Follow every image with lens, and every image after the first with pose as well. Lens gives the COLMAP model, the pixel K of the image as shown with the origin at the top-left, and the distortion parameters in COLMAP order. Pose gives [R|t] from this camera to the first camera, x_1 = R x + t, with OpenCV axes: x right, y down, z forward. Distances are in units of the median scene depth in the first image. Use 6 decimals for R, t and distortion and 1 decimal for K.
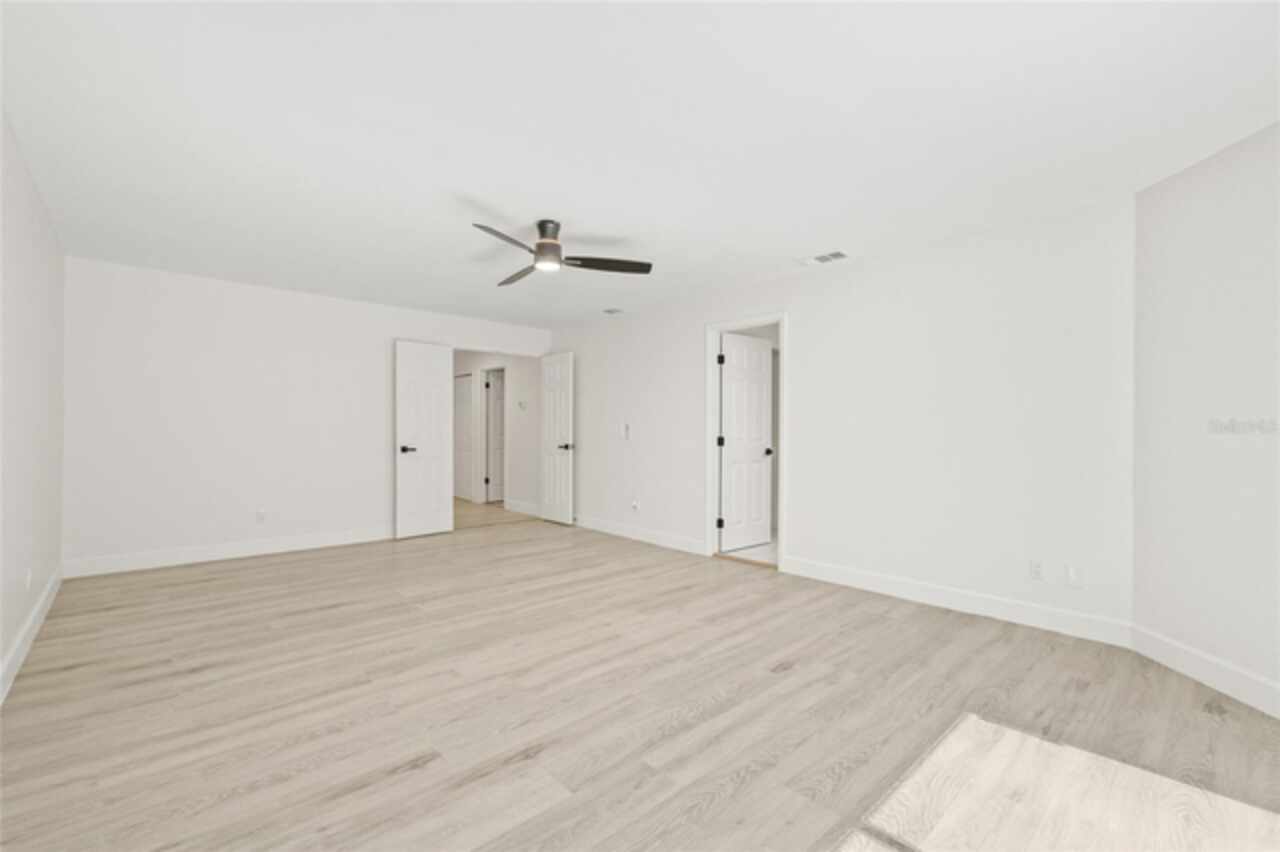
lens RADIAL K [[533.9, 0, 640.0], [0, 533.9, 461.5], [0, 0, 1]] dist [0.011986, 0.000143]
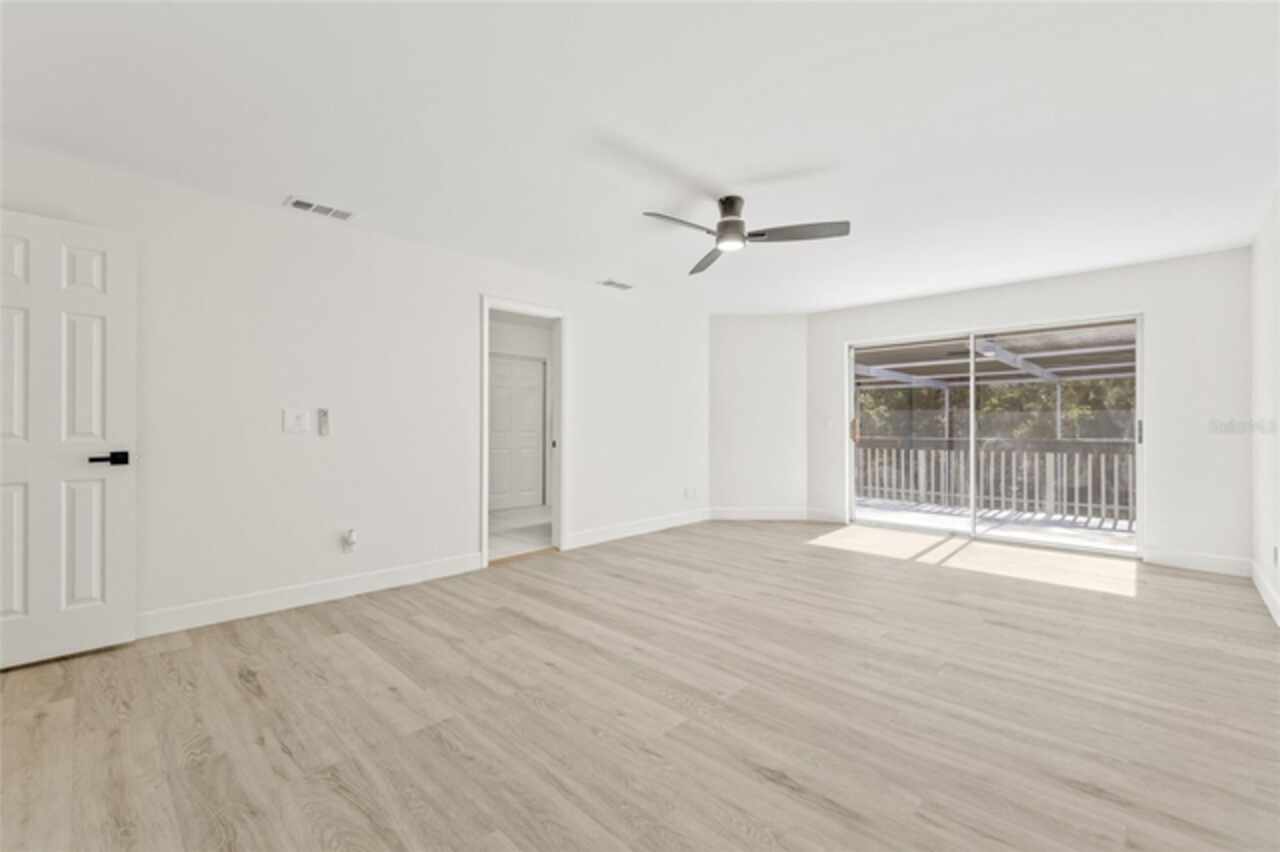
lens RADIAL K [[545.3, 0, 632.5], [0, 545.3, 424.7], [0, 0, 1]] dist [-0.001715, -0.000168]
pose [[-0.045858, -0.003943, 0.998940, -1.080998], [0.061618, 0.998077, 0.006768, -0.057908], [-0.997046, 0.061863, -0.045527, 1.162611]]
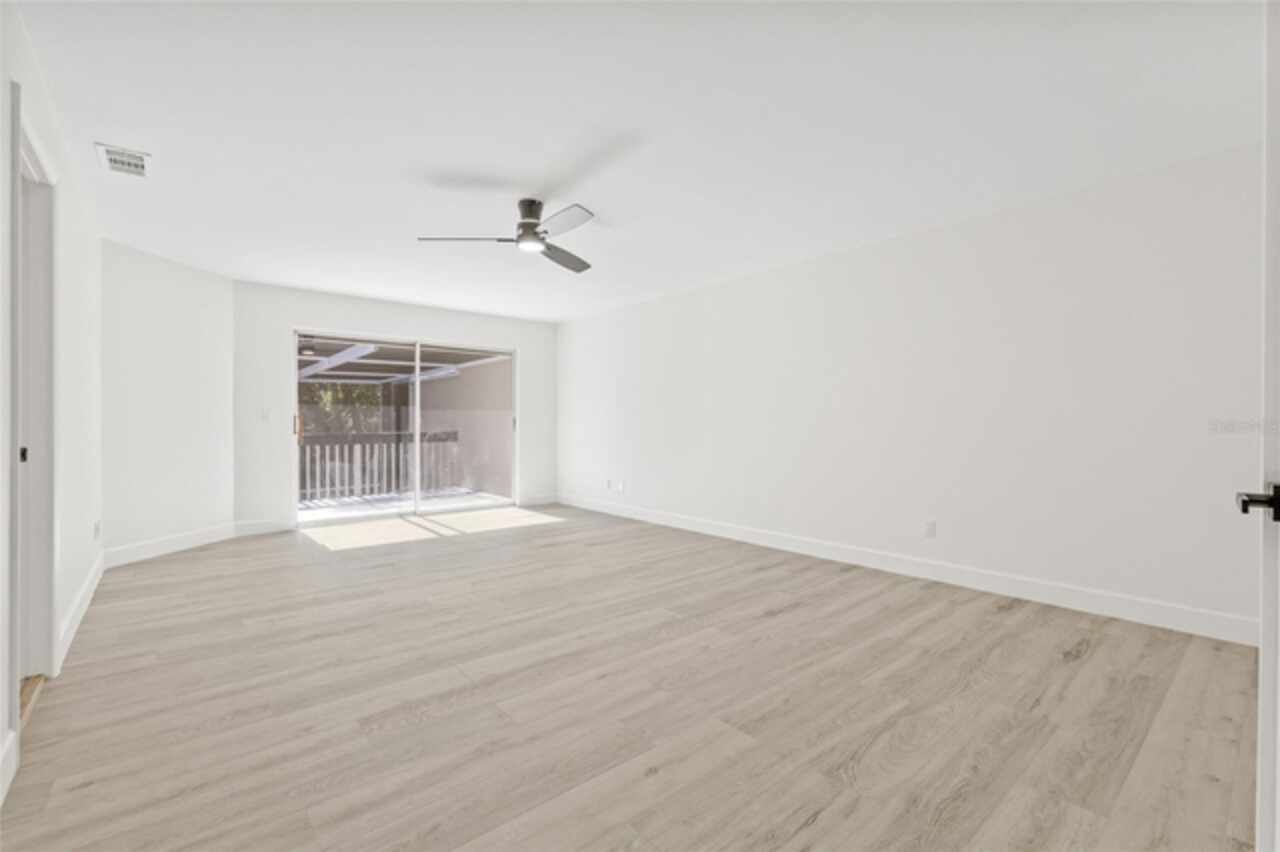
lens RADIAL K [[545.3, 0, 632.5], [0, 545.3, 424.7], [0, 0, 1]] dist [-0.001715, -0.000168]
pose [[-0.998292, -0.004816, 0.058216, -0.407385], [-0.001120, 0.997991, 0.063341, -0.089218], [-0.058404, 0.063168, -0.996292, 1.917772]]
